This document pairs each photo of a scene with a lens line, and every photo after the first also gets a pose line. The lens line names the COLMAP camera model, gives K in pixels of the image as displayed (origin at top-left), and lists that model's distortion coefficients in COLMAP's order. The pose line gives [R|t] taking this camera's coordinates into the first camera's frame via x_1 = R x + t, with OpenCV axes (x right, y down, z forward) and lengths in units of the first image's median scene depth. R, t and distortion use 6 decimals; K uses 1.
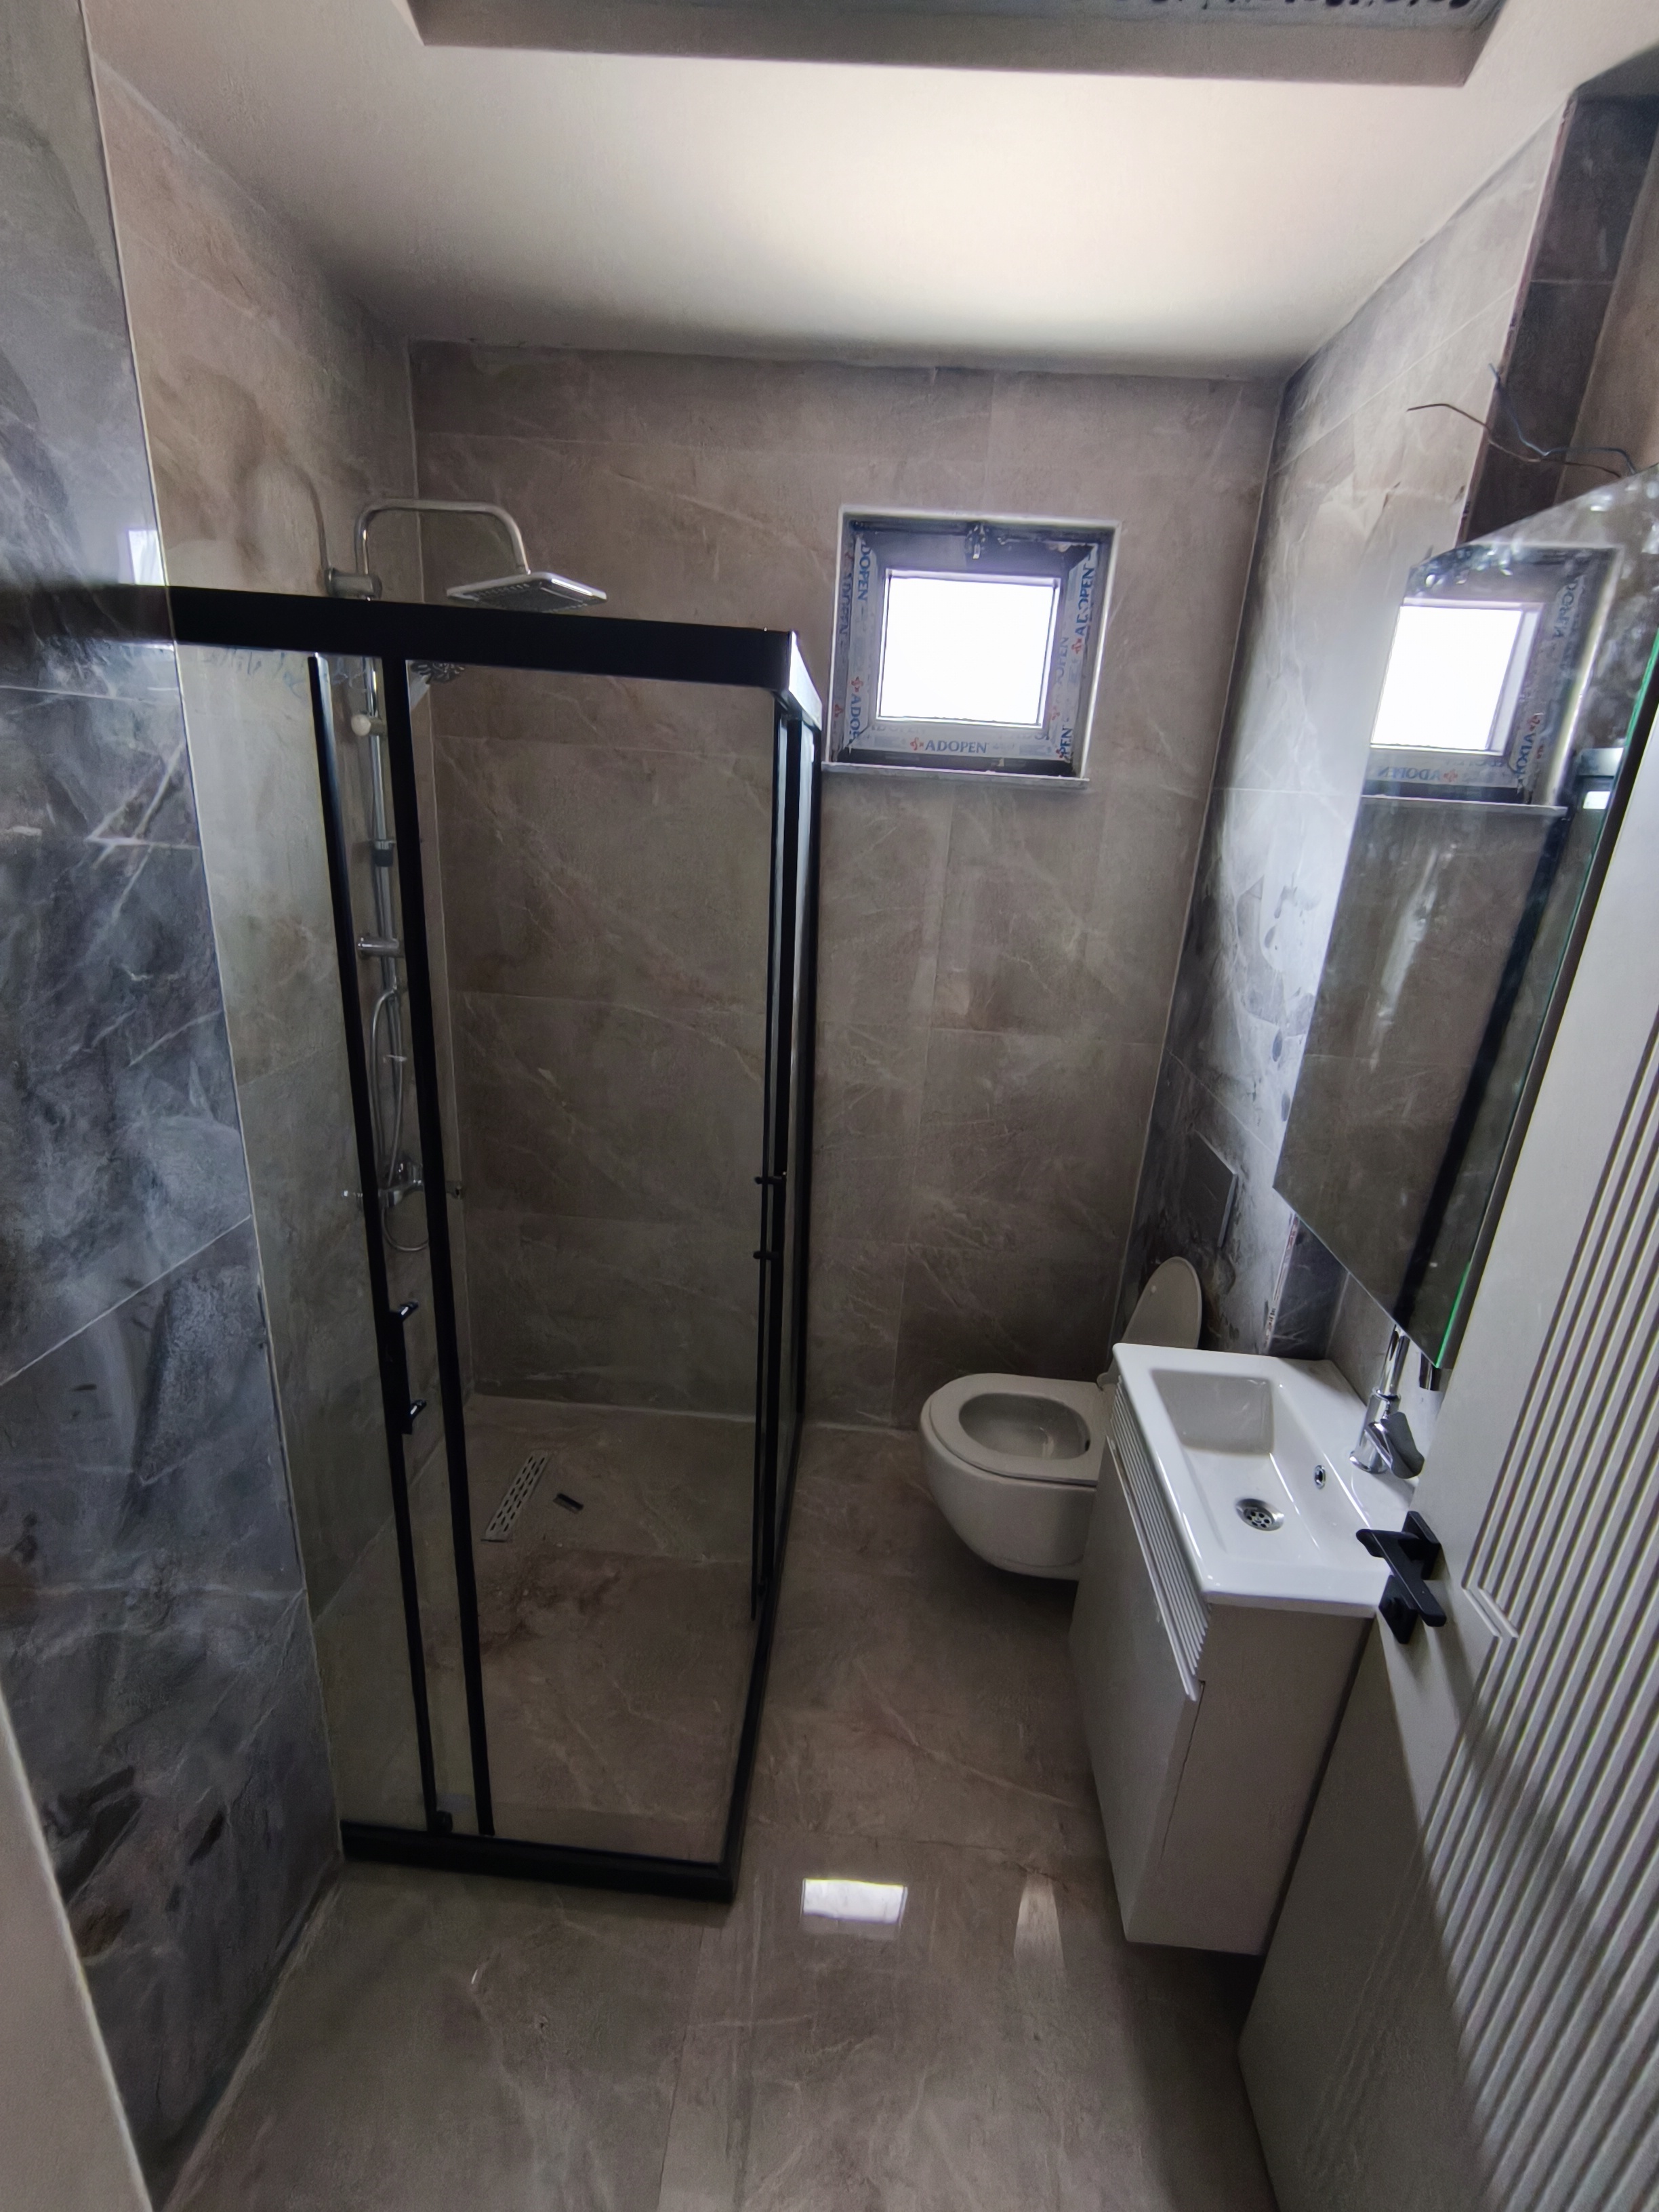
lens RADIAL K [[984.9, 0, 829.5], [0, 984.9, 1106.0], [0, 0, 1]] dist [-0.003216, 0.000884]
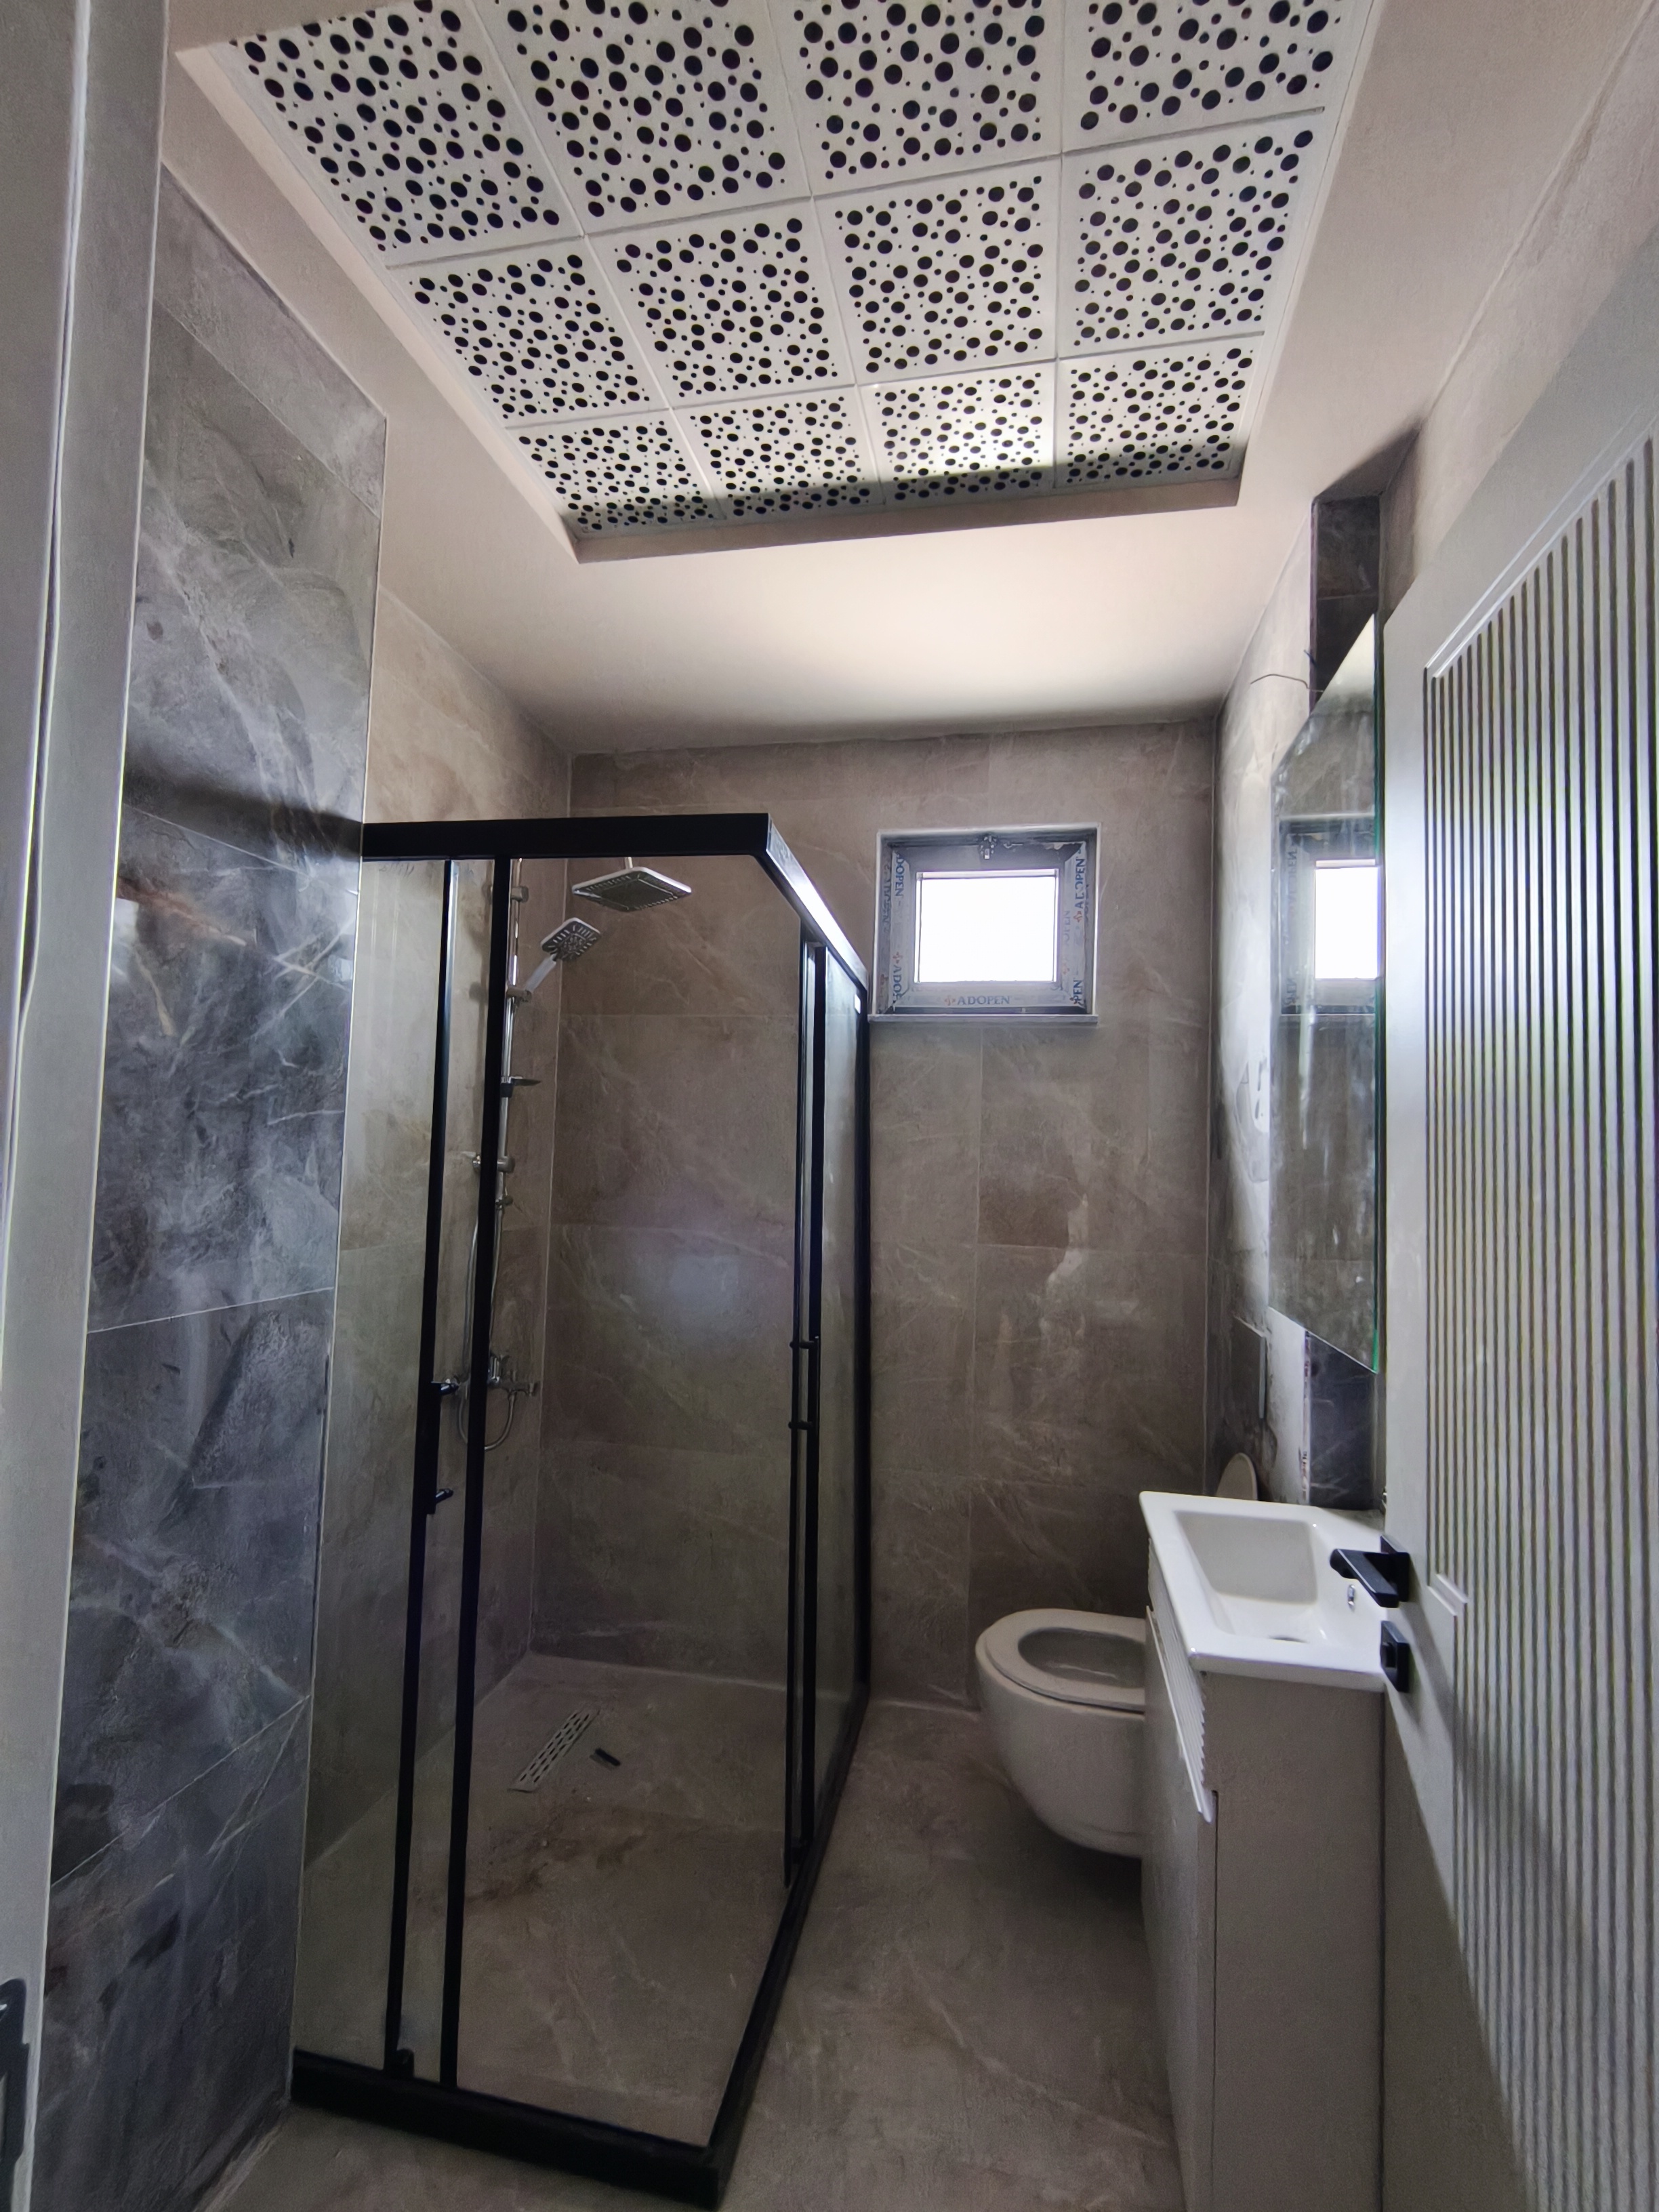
lens RADIAL K [[989.8, 0, 837.8], [0, 989.8, 1110.2], [0, 0, 1]] dist [-0.000599, -0.000449]
pose [[0.990639, -0.038977, -0.130821, 0.136368], [-0.013556, 0.925541, -0.378404, 0.265906], [0.135830, 0.376636, 0.916349, -0.073561]]
